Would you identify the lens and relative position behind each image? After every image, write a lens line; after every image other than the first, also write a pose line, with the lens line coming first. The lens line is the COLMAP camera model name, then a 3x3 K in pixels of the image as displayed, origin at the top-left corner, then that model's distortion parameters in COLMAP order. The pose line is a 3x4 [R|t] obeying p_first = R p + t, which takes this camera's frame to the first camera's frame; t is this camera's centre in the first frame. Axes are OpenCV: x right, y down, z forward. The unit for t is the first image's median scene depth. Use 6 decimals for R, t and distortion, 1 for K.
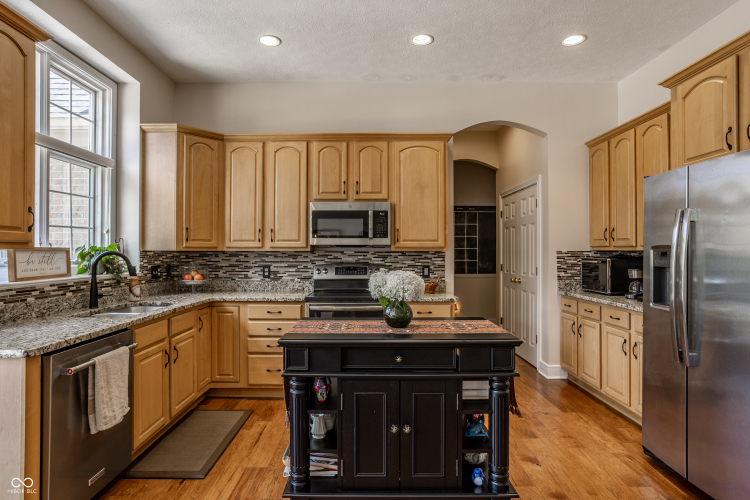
lens RADIAL K [[407.6, 0, 363.1], [0, 407.6, 247.7], [0, 0, 1]] dist [-0.008951, 0.009679]
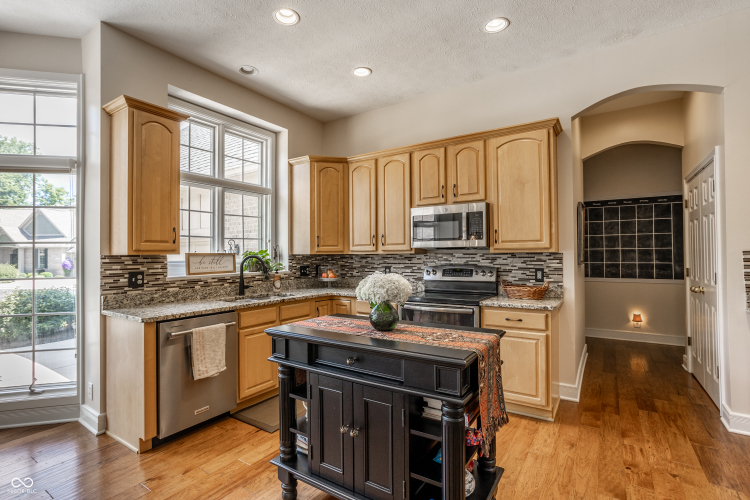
lens RADIAL K [[364.2, 0, 369.7], [0, 364.2, 249.7], [0, 0, 1]] dist [-0.012683, 0.007850]
pose [[0.840325, -0.014620, -0.541886, 0.298986], [0.013555, 0.999890, -0.005957, 0.002090], [0.541913, -0.002339, 0.840431, 0.127705]]
